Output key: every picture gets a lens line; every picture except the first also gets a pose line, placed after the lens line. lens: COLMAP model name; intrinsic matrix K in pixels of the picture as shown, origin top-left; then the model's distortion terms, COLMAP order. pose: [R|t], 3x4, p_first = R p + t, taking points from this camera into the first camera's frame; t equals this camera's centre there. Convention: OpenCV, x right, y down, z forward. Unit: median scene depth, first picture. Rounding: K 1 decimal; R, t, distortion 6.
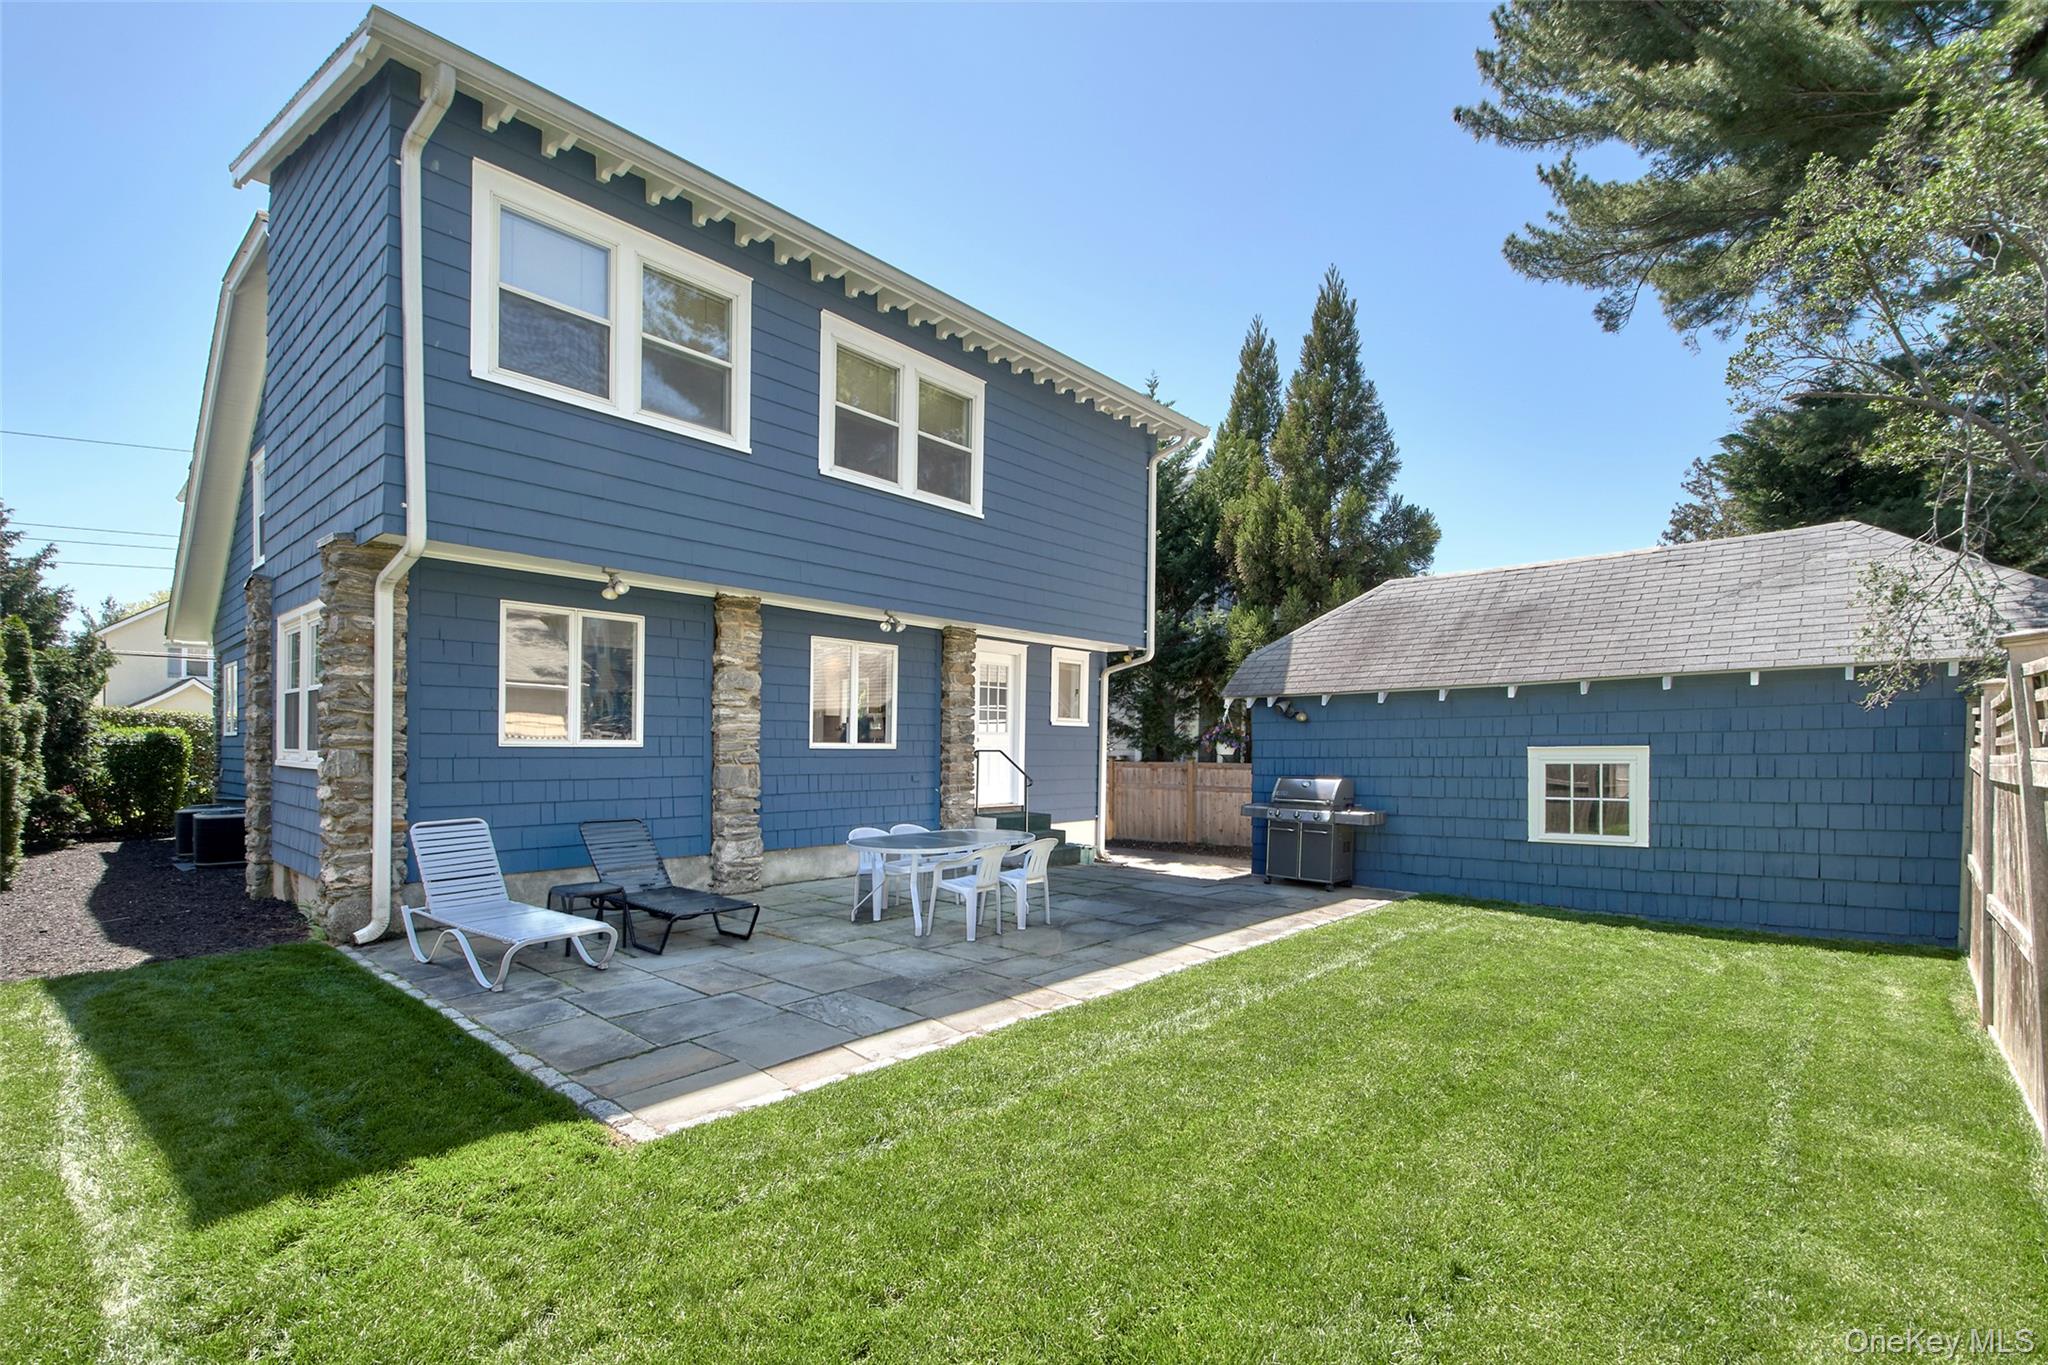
lens RADIAL K [[940.8, 0, 994.5], [0, 940.8, 775.1], [0, 0, 1]] dist [0.000329, 0.000091]
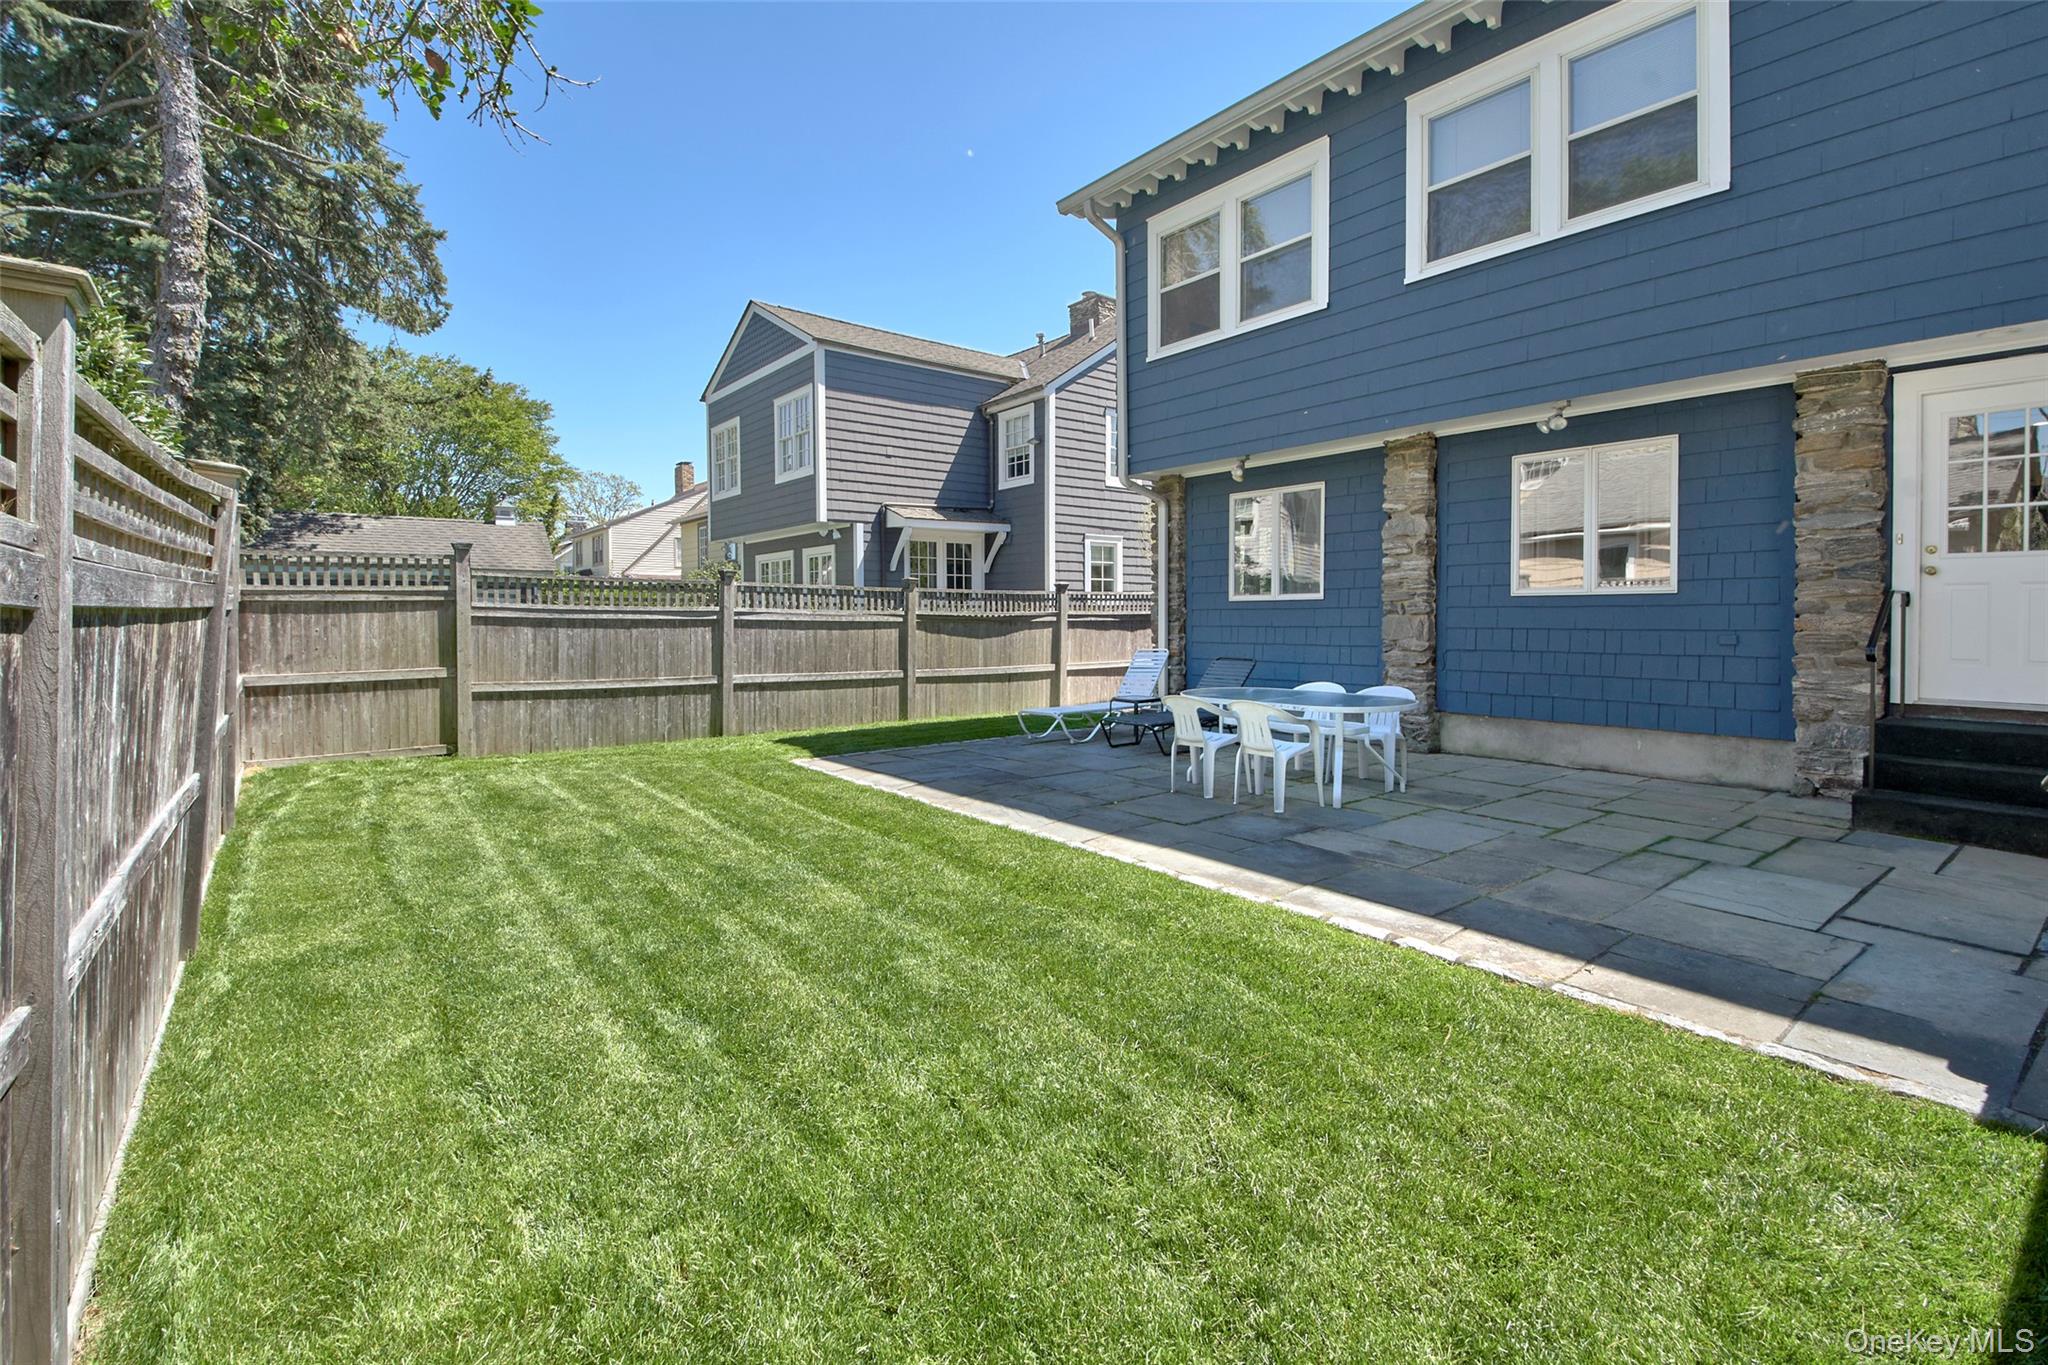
lens RADIAL K [[912.6, 0, 1022.6], [0, 912.6, 606.1], [0, 0, 1]] dist [-0.001698, -0.000732]
pose [[-0.167090, -0.002819, -0.985938, 0.712941], [-0.010334, 0.999946, -0.001108, -0.015606], [0.985888, 0.010004, -0.167110, 0.790822]]
